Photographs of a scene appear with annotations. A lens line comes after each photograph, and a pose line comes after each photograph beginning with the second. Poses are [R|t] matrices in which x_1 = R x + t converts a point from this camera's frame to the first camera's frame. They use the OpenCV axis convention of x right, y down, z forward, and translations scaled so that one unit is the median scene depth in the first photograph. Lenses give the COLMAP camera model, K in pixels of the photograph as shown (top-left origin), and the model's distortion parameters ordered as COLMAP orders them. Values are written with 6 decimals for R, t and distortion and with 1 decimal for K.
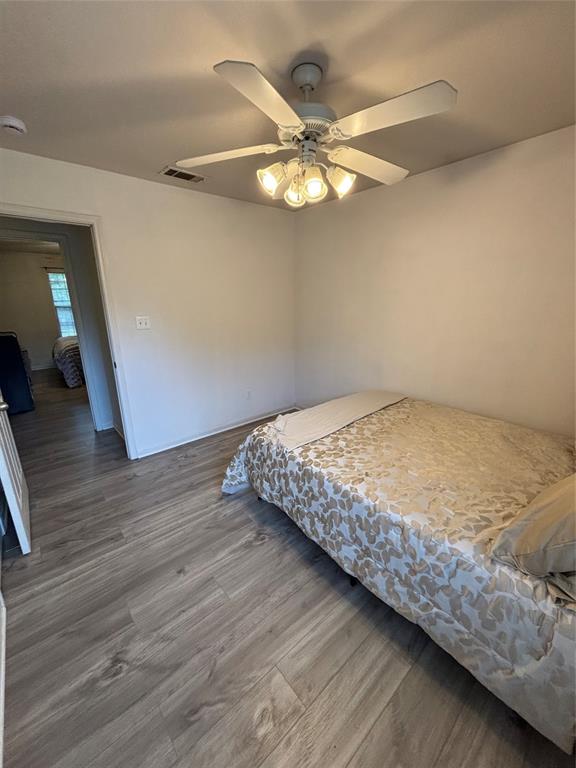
lens RADIAL K [[313.9, 0, 284.6], [0, 313.9, 384.6], [0, 0, 1]] dist [-0.003662, 0.000633]
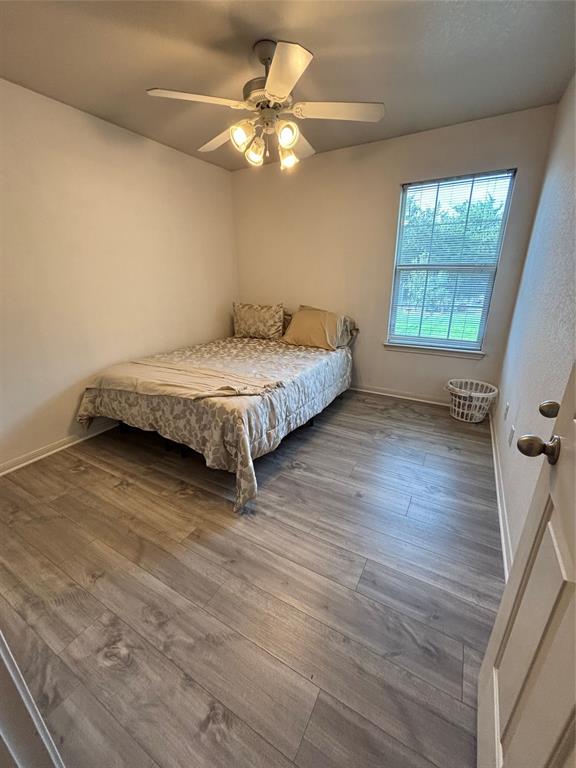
lens RADIAL K [[313.9, 0, 287.7], [0, 313.9, 387.9], [0, 0, 1]] dist [-0.003662, 0.000633]
pose [[-0.349815, -0.307972, 0.884750, -0.954425], [0.271618, 0.870510, 0.410408, -0.224908], [-0.896578, 0.383881, -0.220867, 1.140800]]
